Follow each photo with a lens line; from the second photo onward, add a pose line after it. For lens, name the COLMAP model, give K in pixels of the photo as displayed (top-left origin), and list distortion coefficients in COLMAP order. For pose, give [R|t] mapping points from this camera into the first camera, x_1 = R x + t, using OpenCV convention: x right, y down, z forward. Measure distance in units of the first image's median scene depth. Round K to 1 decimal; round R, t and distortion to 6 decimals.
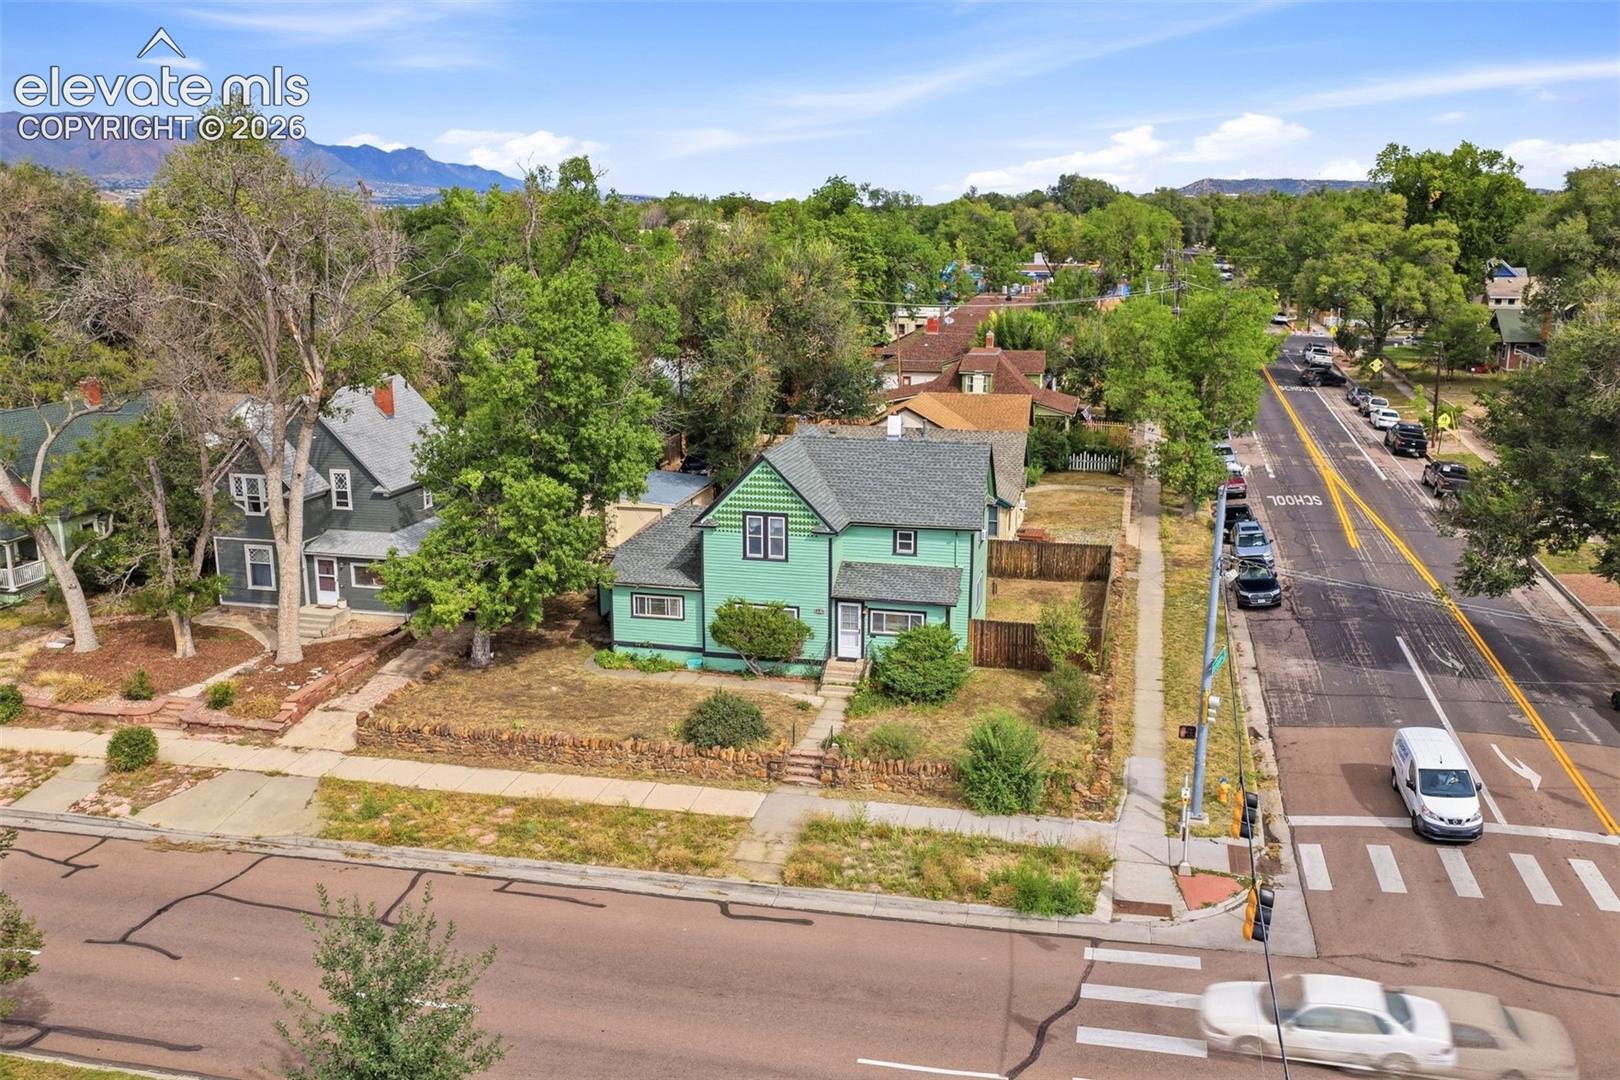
lens RADIAL K [[1353.9, 0, 810.2], [0, 1353.9, 540.3], [0, 0, 1]] dist [-0.013115, 0.009662]
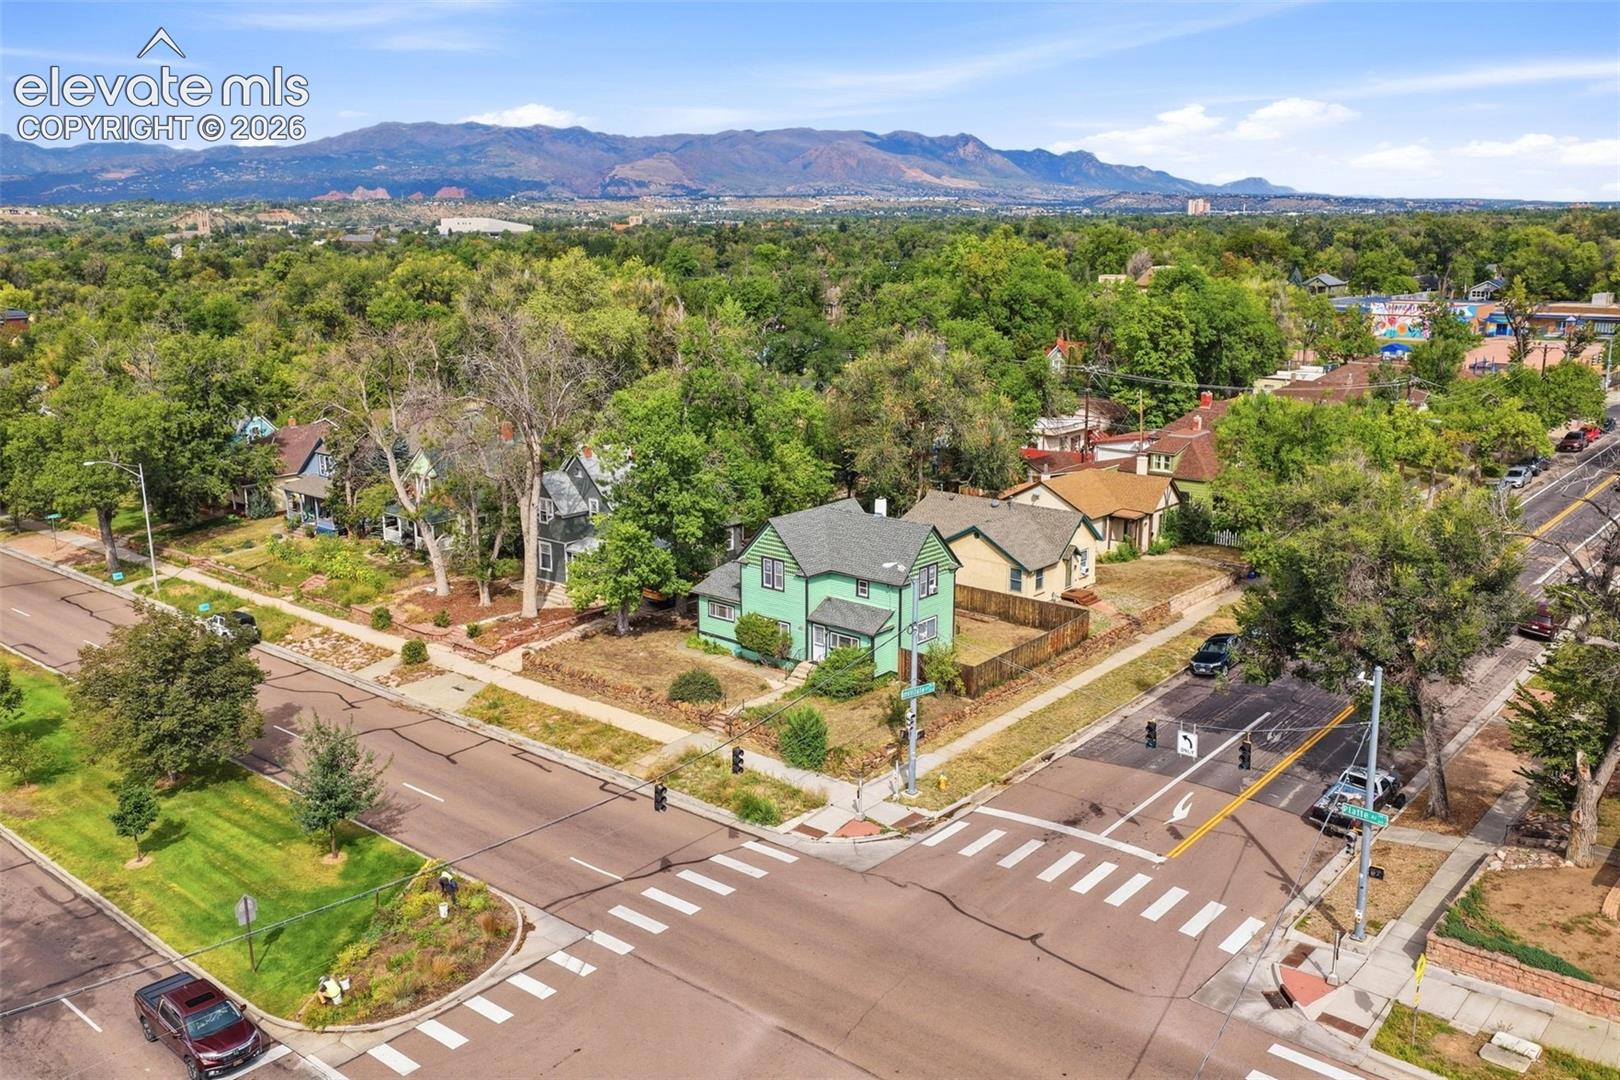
lens RADIAL K [[1353.9, 0, 809.7], [0, 1353.9, 539.5], [0, 0, 1]] dist [-0.013115, 0.009662]
pose [[0.887538, 0.102418, -0.449206, 0.684172], [-0.101410, 0.994495, 0.026378, -0.085839], [0.449435, 0.022142, 0.893038, -0.332269]]
